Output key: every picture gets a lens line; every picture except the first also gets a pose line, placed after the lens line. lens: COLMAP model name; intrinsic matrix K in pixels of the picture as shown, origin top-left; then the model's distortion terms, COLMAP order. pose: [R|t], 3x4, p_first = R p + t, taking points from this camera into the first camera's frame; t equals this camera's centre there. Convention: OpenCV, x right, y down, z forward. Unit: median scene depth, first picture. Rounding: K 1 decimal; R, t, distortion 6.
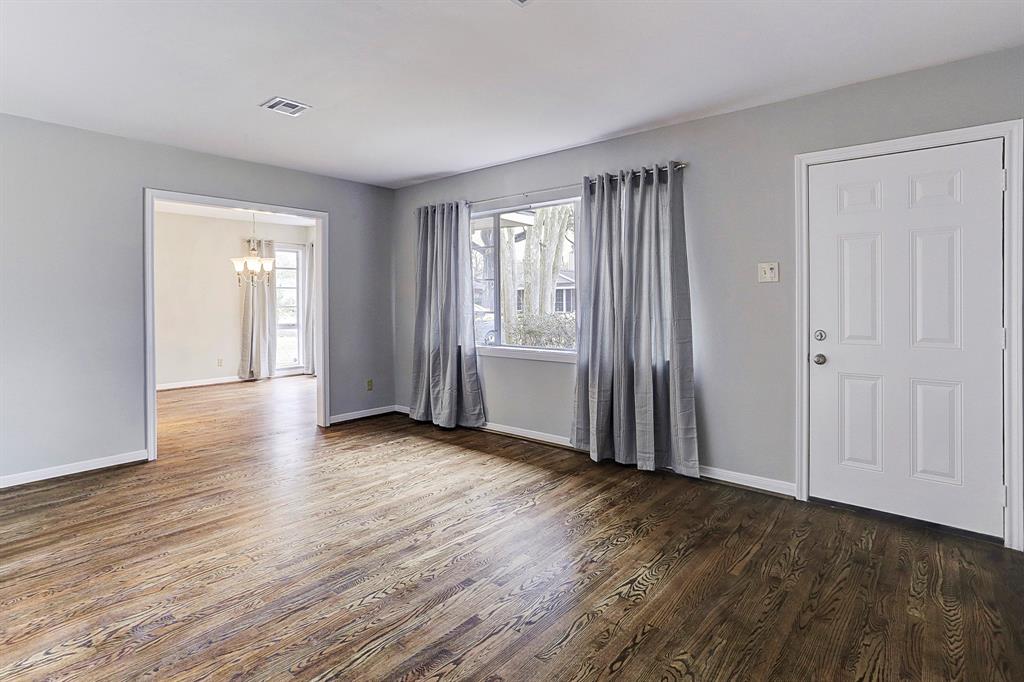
lens RADIAL K [[531.5, 0, 511.3], [0, 531.5, 313.3], [0, 0, 1]] dist [-0.025404, 0.002321]
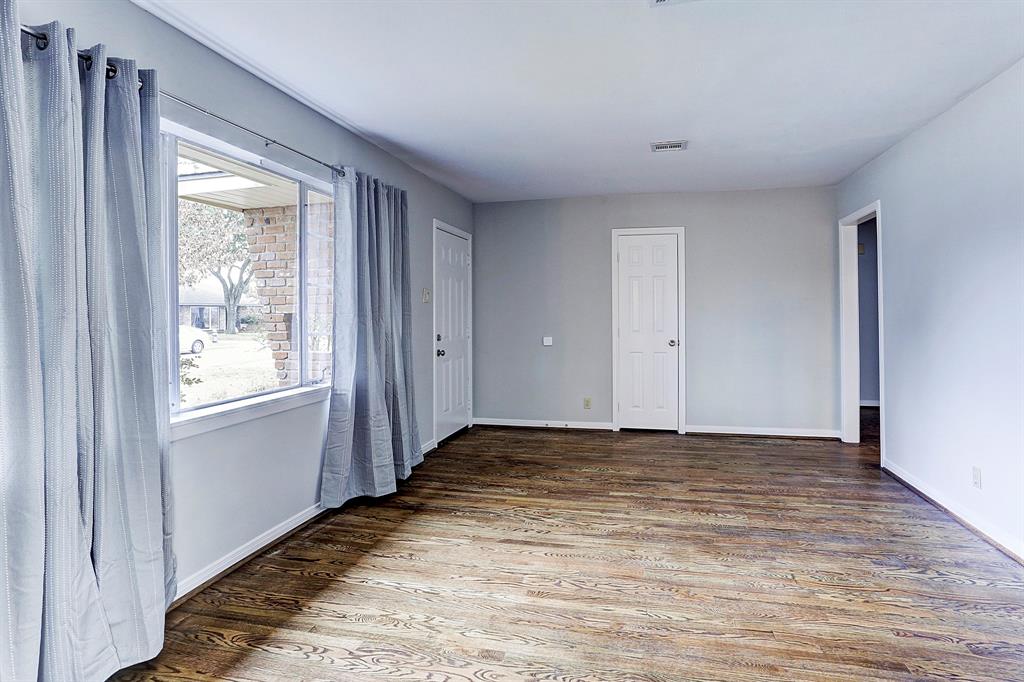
lens RADIAL K [[531.5, 0, 511.3], [0, 531.5, 313.3], [0, 0, 1]] dist [-0.025404, 0.002321]
pose [[-0.453171, 0.016023, 0.891280, -1.099886], [0.025301, 0.999667, -0.005107, -0.015515], [-0.891065, 0.020236, -0.453425, 1.851377]]
